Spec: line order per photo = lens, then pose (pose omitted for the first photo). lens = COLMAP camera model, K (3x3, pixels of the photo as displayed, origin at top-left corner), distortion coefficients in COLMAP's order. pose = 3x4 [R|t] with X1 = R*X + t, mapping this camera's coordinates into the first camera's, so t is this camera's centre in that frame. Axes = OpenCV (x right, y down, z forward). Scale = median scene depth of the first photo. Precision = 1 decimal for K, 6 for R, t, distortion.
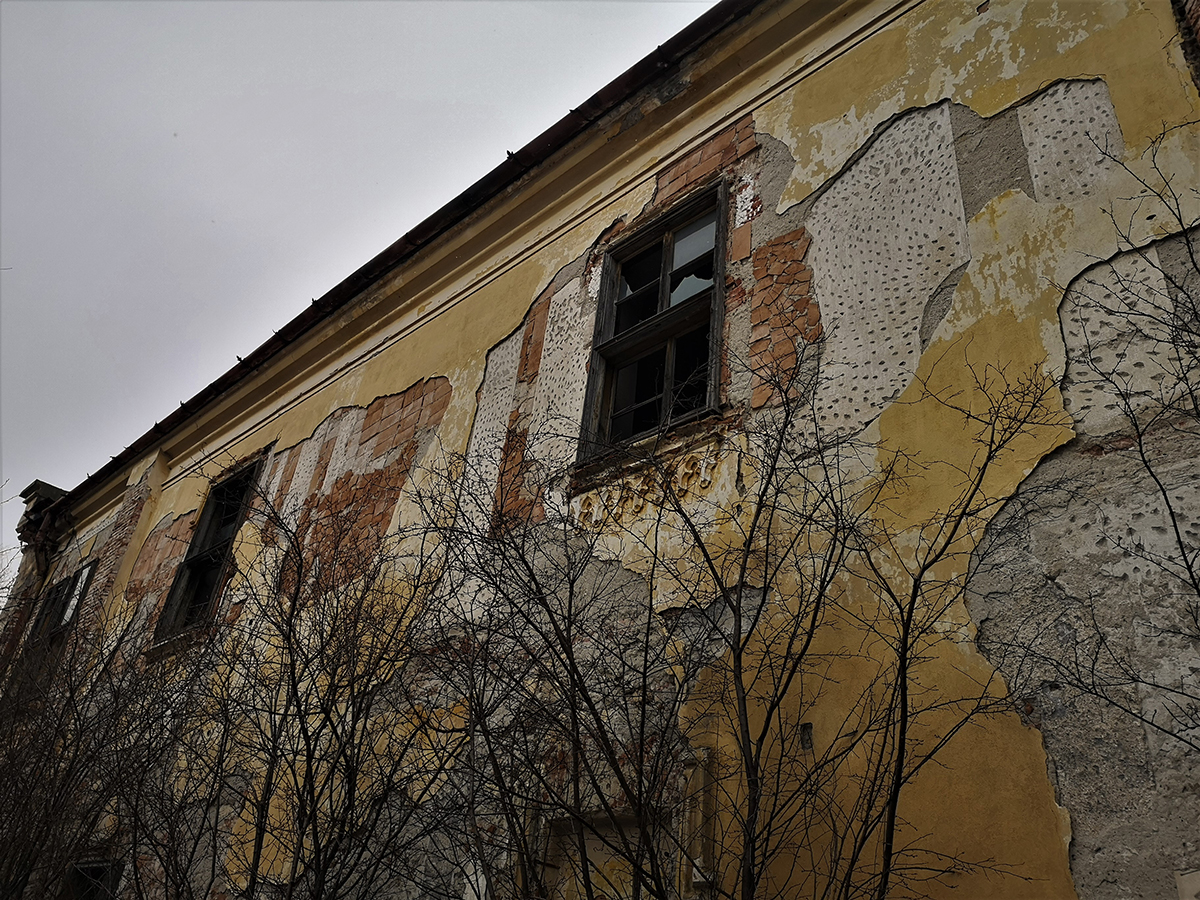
lens RADIAL K [[950.5, 0, 599.7], [0, 950.5, 452.5], [0, 0, 1]] dist [0.042889, -0.075284]
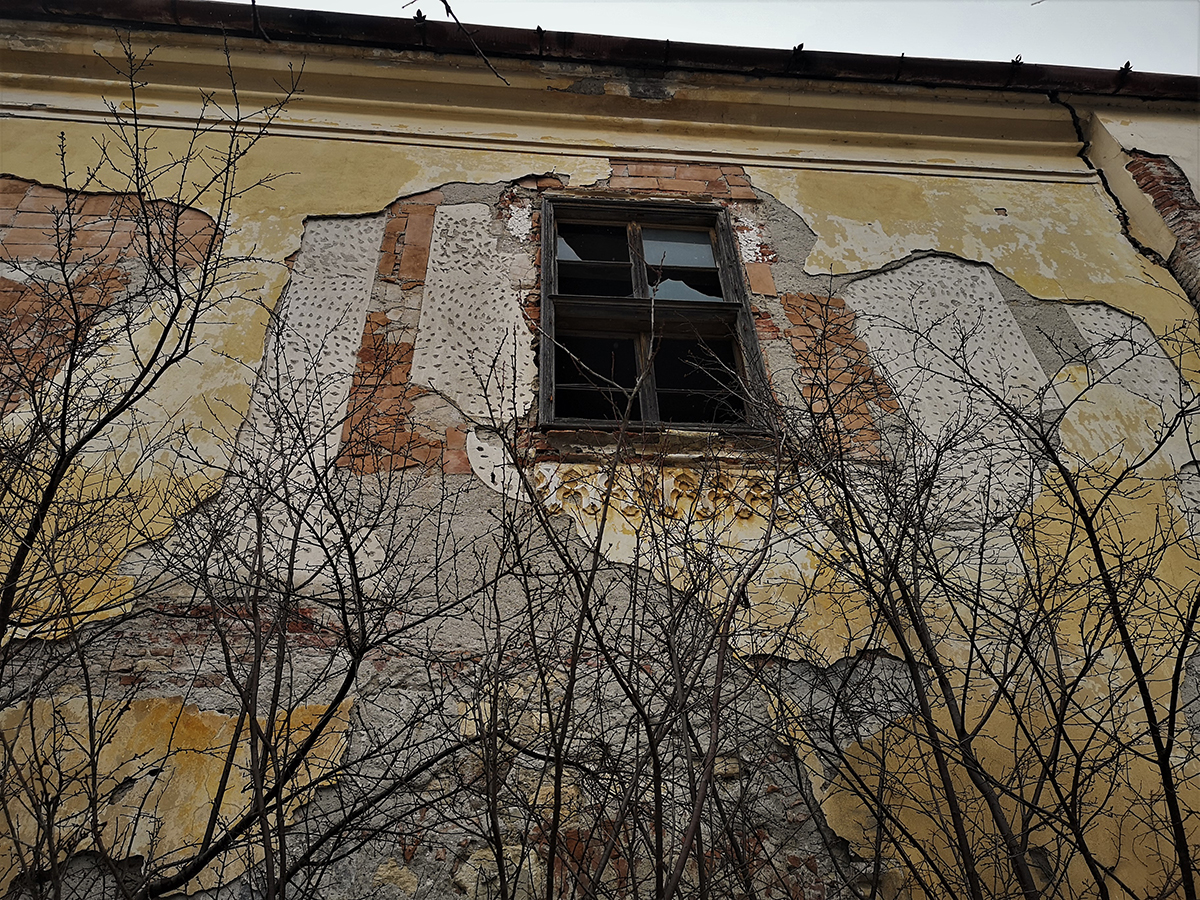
lens RADIAL K [[950.5, 0, 599.4], [0, 950.5, 446.1], [0, 0, 1]] dist [0.042889, -0.075284]
pose [[0.629117, 0.416303, 0.656432, -0.435275], [-0.292907, 0.909205, -0.295890, 0.215687], [-0.720012, -0.006124, 0.693935, 0.451563]]
